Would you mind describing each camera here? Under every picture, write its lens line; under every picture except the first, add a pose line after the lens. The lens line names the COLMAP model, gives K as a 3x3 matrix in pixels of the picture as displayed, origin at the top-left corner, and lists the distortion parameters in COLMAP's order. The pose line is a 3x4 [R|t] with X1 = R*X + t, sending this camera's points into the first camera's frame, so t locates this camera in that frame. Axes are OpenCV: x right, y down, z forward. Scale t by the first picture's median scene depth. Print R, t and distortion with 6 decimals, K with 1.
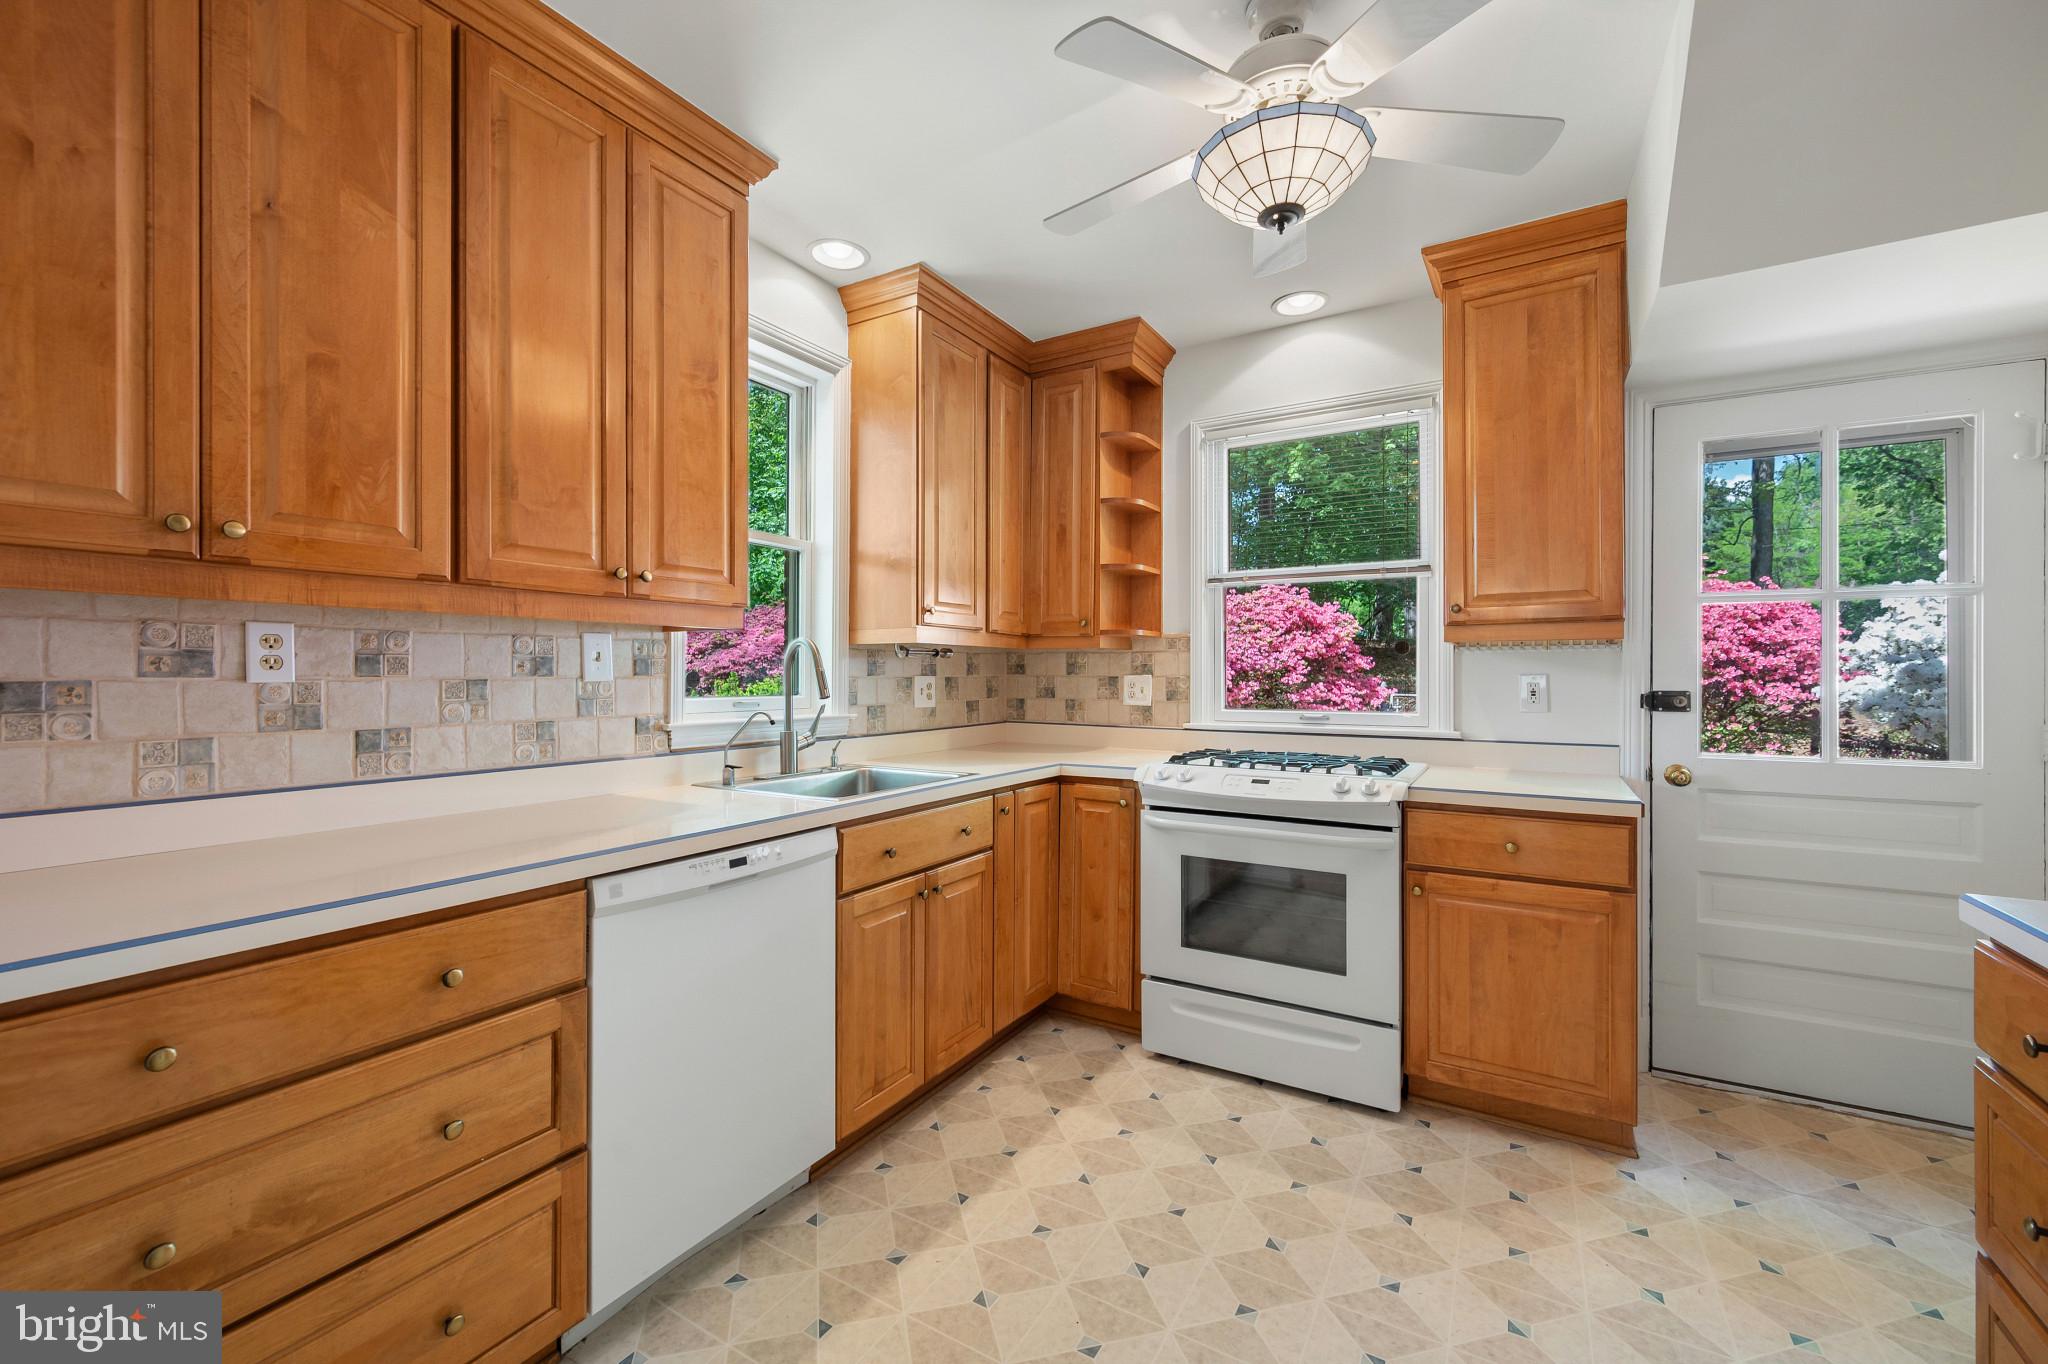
lens RADIAL K [[829.8, 0, 1016.2], [0, 829.8, 678.1], [0, 0, 1]] dist [-0.000864, 0.000041]
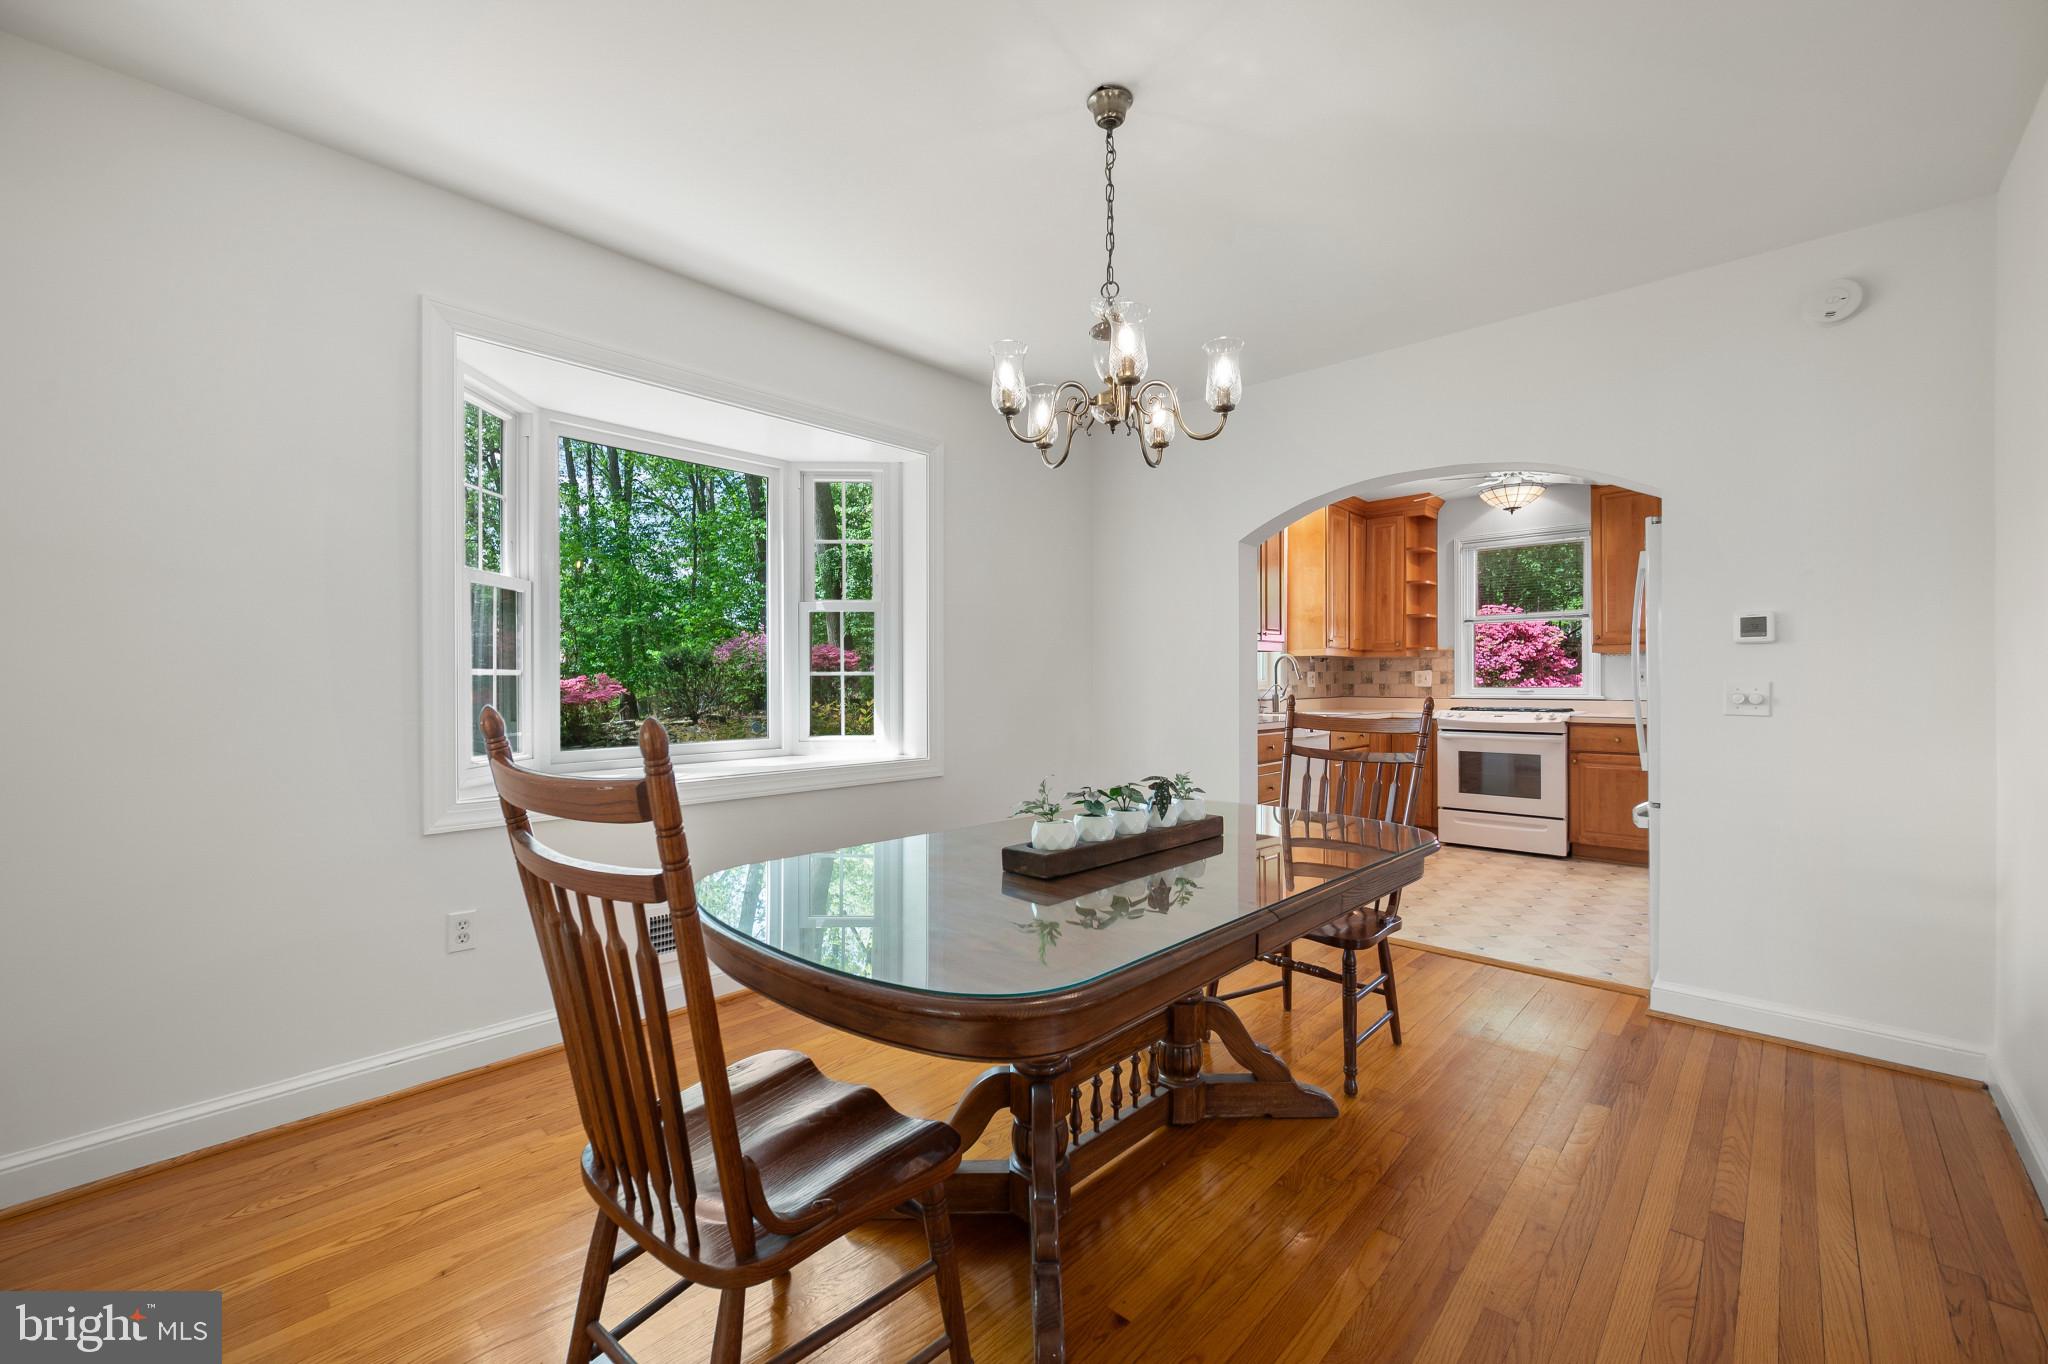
lens RADIAL K [[829.8, 0, 1020.3], [0, 829.8, 690.4], [0, 0, 1]] dist [-0.000864, 0.000041]
pose [[0.979087, -0.003575, -0.203409, -0.391312], [0.005083, 0.999963, 0.006892, 0.025711], [0.203377, -0.007782, 0.979070, -1.106810]]
